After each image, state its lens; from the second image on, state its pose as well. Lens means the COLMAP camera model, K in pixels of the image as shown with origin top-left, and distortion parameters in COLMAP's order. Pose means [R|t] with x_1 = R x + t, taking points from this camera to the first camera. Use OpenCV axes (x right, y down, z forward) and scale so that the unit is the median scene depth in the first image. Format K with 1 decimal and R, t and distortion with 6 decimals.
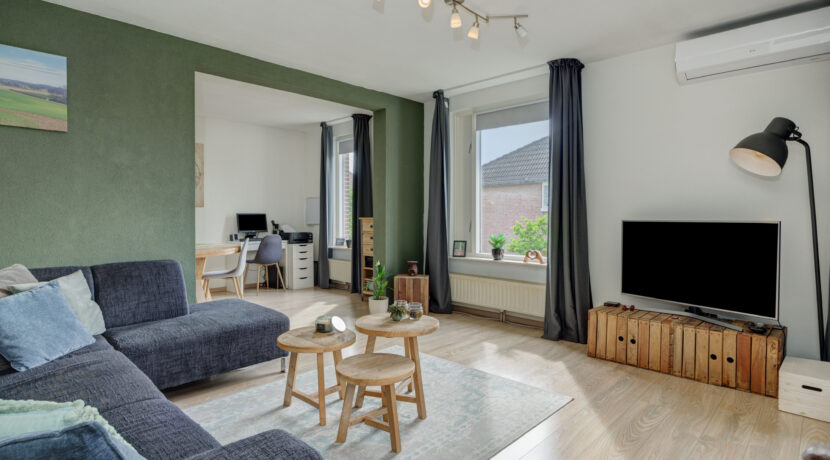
lens RADIAL K [[436.2, 0, 417.4], [0, 436.2, 224.7], [0, 0, 1]] dist [0.001124, -0.000940]
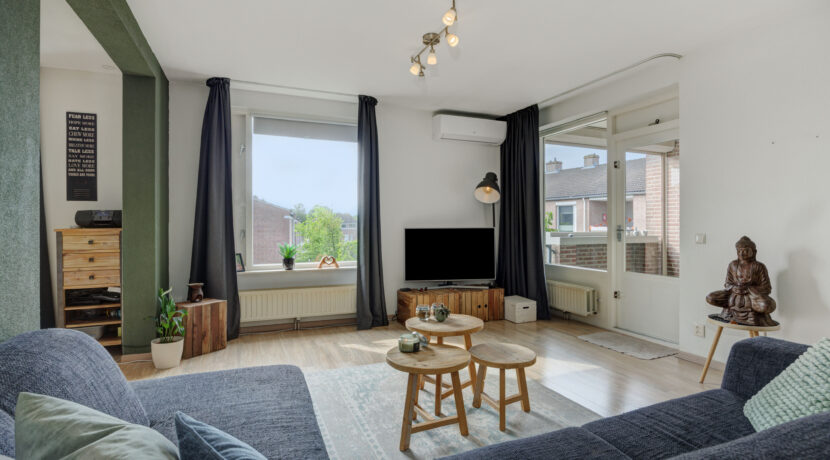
lens RADIAL K [[409.1, 0, 415.0], [0, 409.1, 225.6], [0, 0, 1]] dist [0.001736, -0.000460]
pose [[0.395180, -0.001307, 0.918603, -0.740149], [0.024120, 0.999669, -0.008954, -0.005567], [-0.918287, 0.025695, 0.395081, 0.484419]]
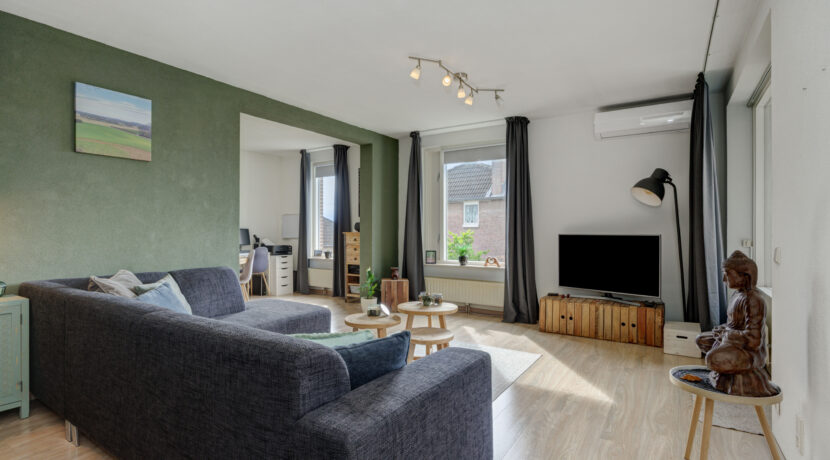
lens RADIAL K [[409.1, 0, 416.9], [0, 409.1, 231.2], [0, 0, 1]] dist [0.001736, -0.000460]
pose [[0.980552, 0.000701, 0.196257, -0.247776], [0.003219, 0.999802, -0.019654, 0.004866], [-0.196232, 0.019904, 0.980356, -0.210733]]
